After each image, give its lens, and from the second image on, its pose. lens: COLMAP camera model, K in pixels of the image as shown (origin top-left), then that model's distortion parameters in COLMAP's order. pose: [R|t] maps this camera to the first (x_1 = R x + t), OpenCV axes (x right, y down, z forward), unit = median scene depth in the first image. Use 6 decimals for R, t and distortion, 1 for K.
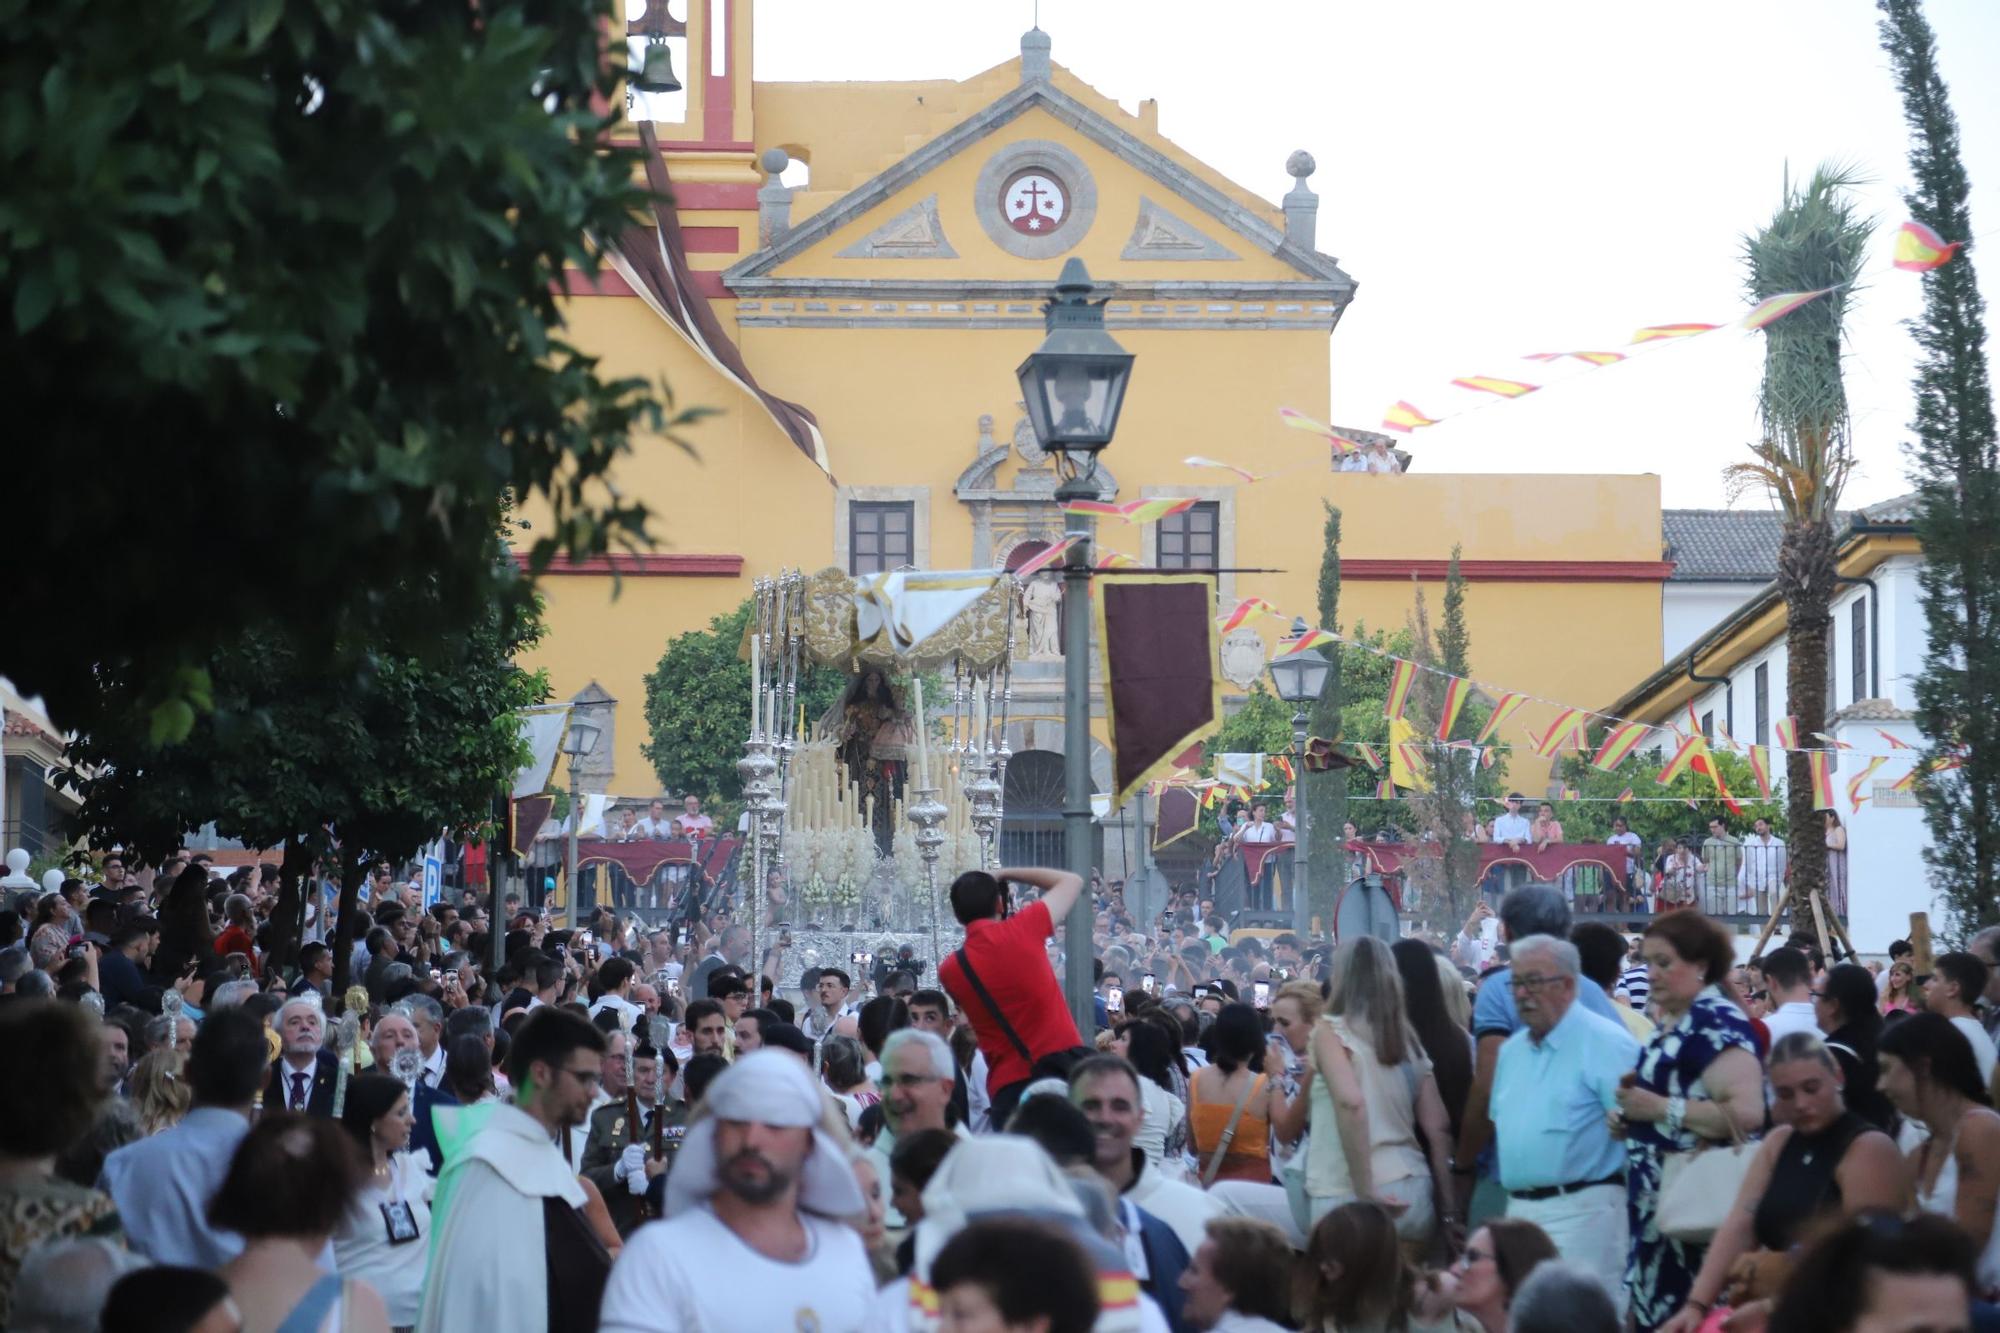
lens RADIAL K [[1431.2, 0, 1000.0], [0, 1431.2, 666.5], [0, 0, 1]] dist [-0.075703, 0.003091]
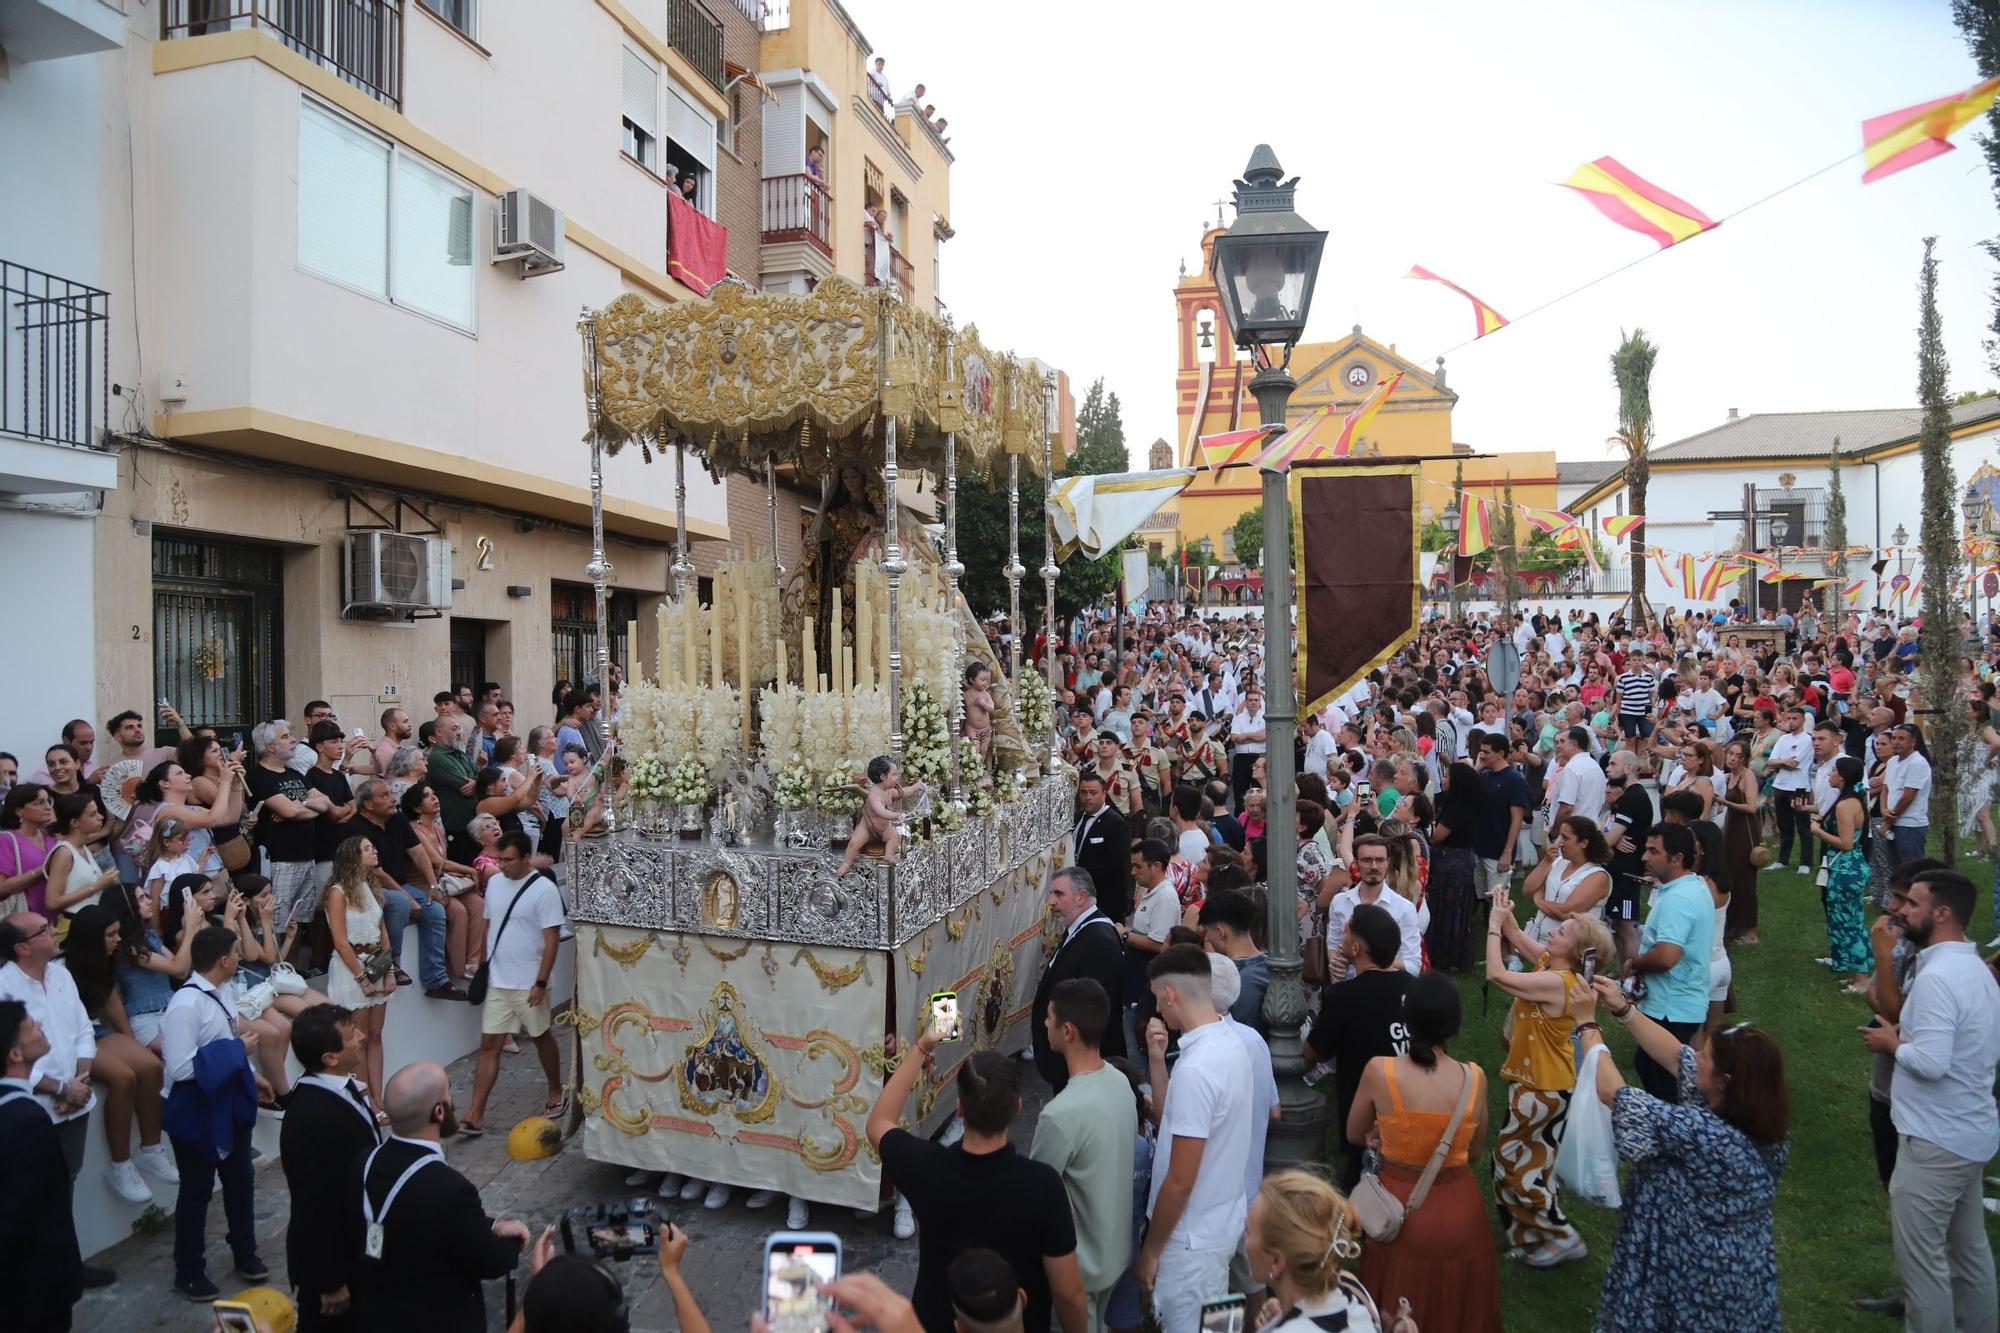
lens RADIAL K [[1431.2, 0, 1000.0], [0, 1431.2, 666.5], [0, 0, 1]] dist [-0.075703, 0.003091]
pose [[0.989733, -0.028202, -0.140120, -0.351181], [0.037596, 0.997186, 0.064853, 0.097973], [0.137897, -0.069455, 0.988008, -2.386837]]
